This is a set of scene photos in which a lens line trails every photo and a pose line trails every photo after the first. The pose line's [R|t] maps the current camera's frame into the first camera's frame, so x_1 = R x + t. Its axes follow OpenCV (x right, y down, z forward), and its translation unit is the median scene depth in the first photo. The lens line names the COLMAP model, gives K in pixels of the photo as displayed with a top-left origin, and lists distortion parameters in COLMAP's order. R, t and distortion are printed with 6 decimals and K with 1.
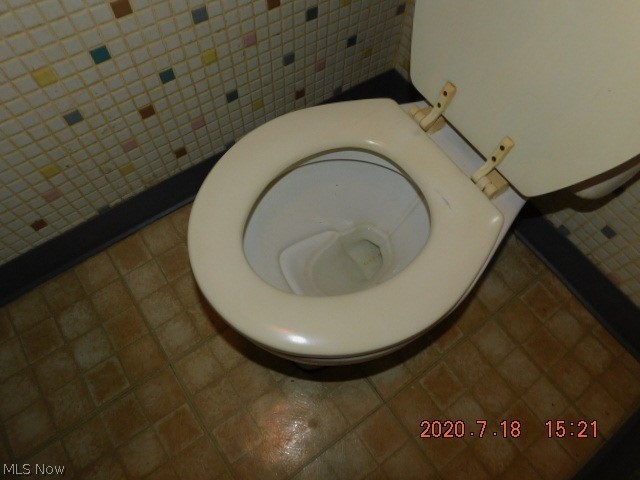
lens RADIAL K [[428.1, 0, 319.0], [0, 428.1, 245.1], [0, 0, 1]] dist [-0.045521, 0.038036]
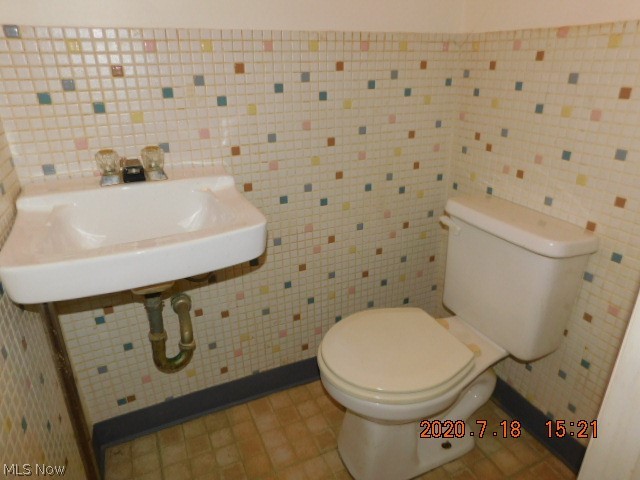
lens RADIAL K [[428.1, 0, 319.1], [0, 428.1, 237.7], [0, 0, 1]] dist [-0.045521, 0.038036]
pose [[0.979825, 0.028461, -0.197821, 0.070842], [-0.152606, 0.745685, -0.648587, 0.601195], [0.129053, 0.665690, 0.734984, -0.611496]]
